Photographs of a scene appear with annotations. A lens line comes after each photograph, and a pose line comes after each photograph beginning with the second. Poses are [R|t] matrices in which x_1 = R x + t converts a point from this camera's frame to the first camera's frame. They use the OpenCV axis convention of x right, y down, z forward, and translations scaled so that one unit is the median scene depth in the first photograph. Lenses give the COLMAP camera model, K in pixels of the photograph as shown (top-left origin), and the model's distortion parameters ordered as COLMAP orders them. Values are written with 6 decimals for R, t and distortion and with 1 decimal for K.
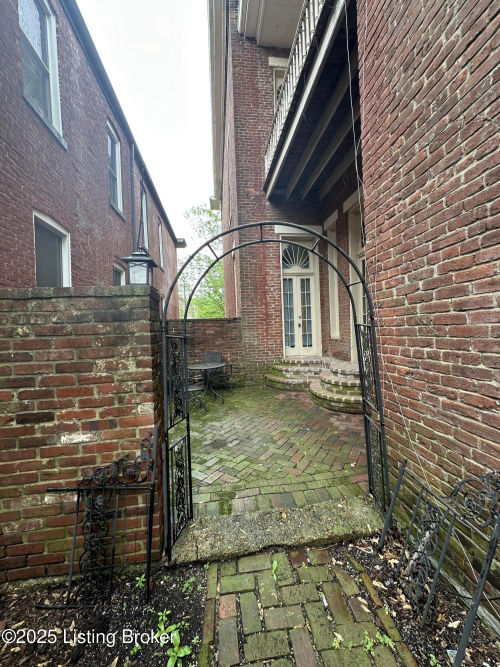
lens RADIAL K [[267.0, 0, 251.6], [0, 267.0, 332.4], [0, 0, 1]] dist [-0.001233, -0.000249]
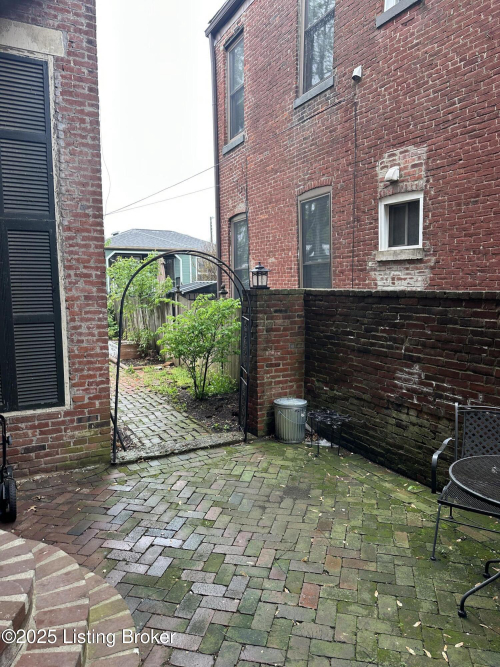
lens RADIAL K [[469.5, 0, 249.8], [0, 469.5, 332.8], [0, 0, 1]] dist [0.001674, 0.000338]
pose [[-0.937287, 0.071381, -0.341171, 0.387580], [0.031522, 0.992154, 0.120981, -0.139090], [0.347130, 0.102639, -0.932183, 2.166896]]
